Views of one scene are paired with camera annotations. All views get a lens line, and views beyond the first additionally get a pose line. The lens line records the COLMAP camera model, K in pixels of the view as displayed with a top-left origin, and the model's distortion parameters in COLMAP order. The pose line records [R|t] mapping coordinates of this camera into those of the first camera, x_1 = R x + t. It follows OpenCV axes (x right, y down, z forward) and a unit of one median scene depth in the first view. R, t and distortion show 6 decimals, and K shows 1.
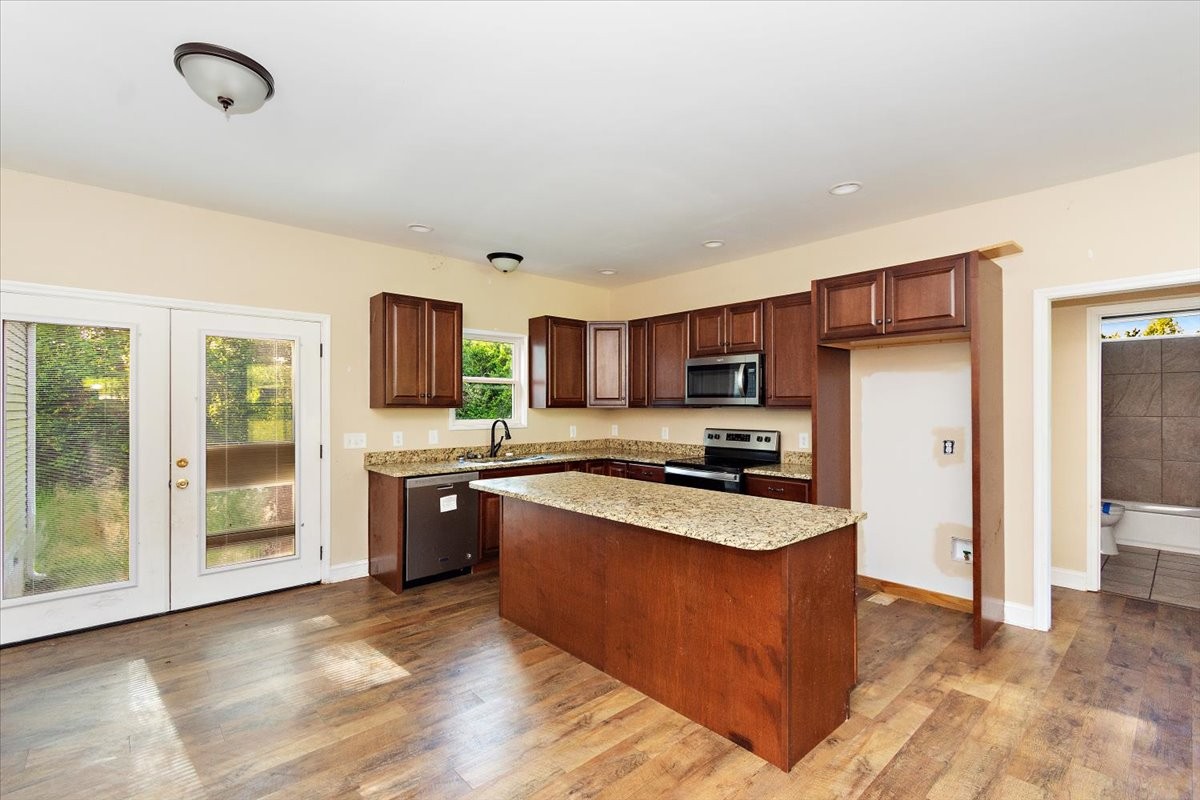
lens RADIAL K [[537.6, 0, 600.0], [0, 537.6, 400.0], [0, 0, 1]] dist [-0.000064, -0.000333]
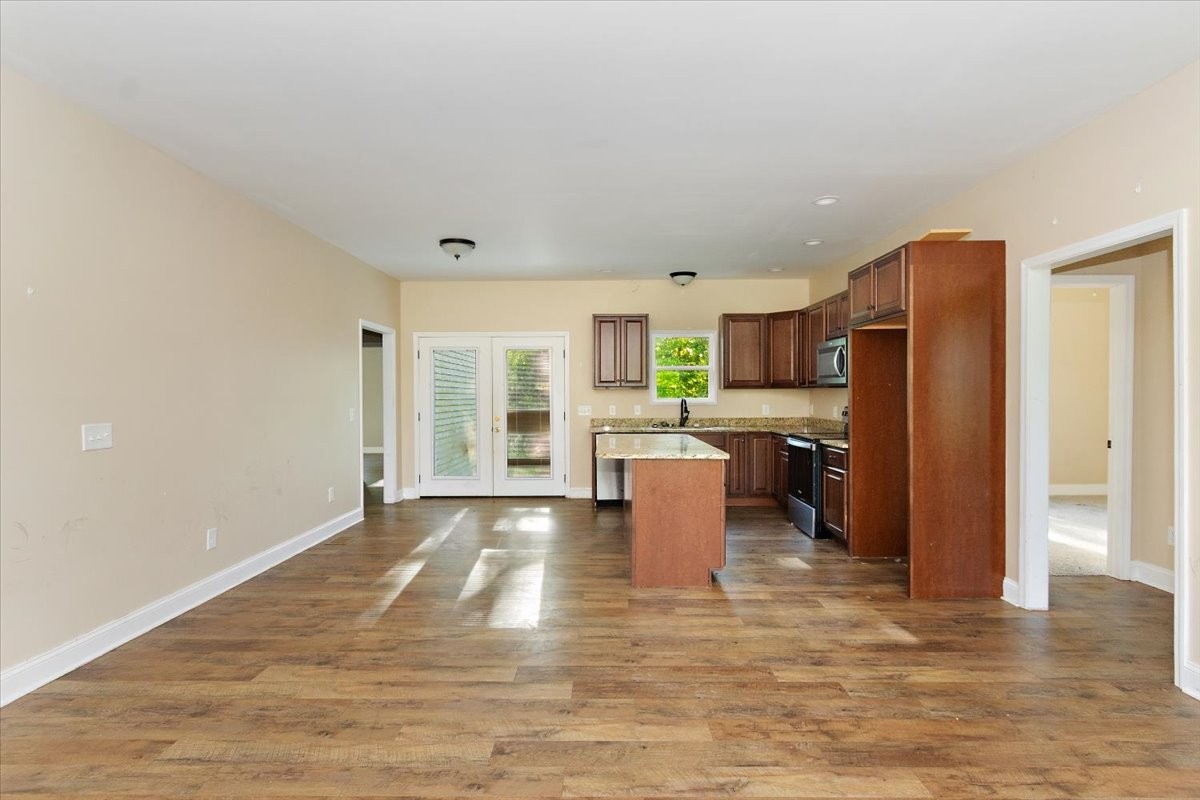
lens RADIAL K [[598.1, 0, 600.0], [0, 598.1, 400.0], [0, 0, 1]] dist [0.000805, -0.000392]
pose [[0.735685, 0.003640, -0.677314, 0.782358], [0.010498, 0.999804, 0.016777, 0.017944], [0.677243, -0.019453, 0.735503, -0.252549]]
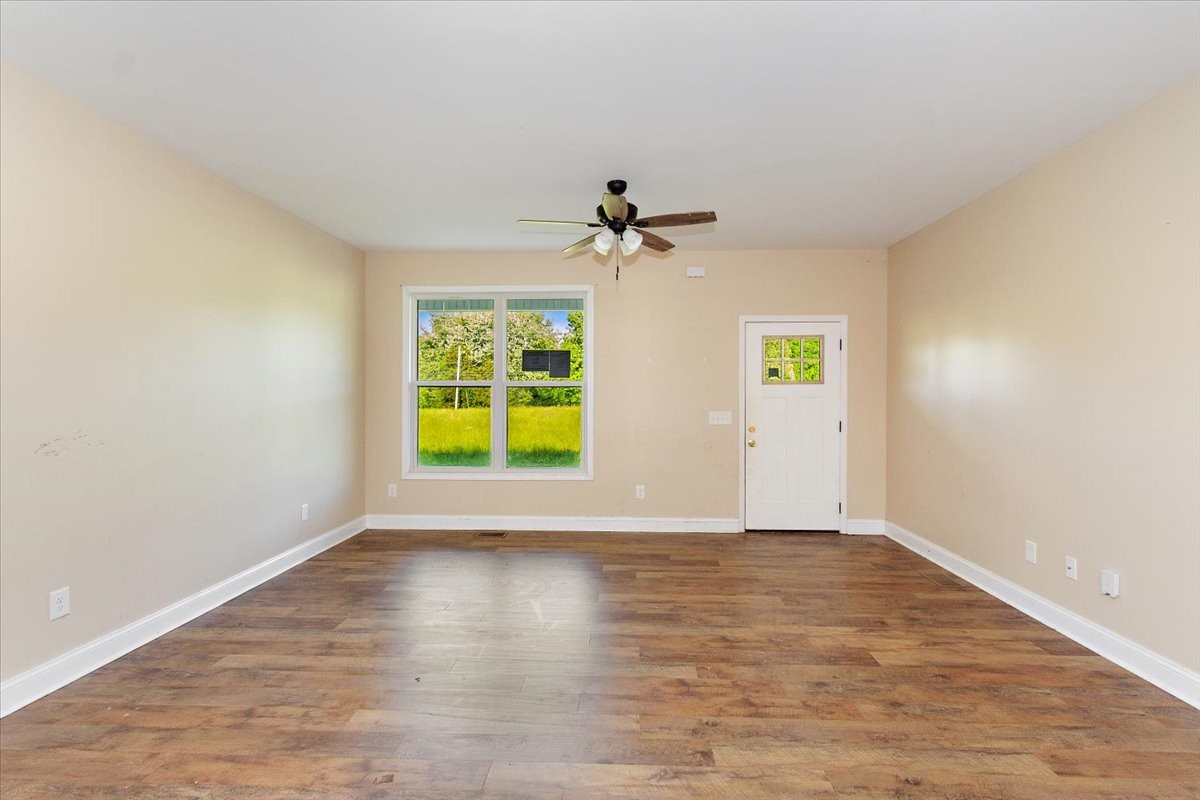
lens RADIAL K [[560.9, 0, 605.2], [0, 560.9, 396.9], [0, 0, 1]] dist [-0.001775, -0.000744]
pose [[-0.713947, -0.004907, 0.700182, 0.084875], [-0.007832, 0.999969, -0.000978, 0.013096], [-0.700156, -0.006182, -0.713963, 0.484561]]
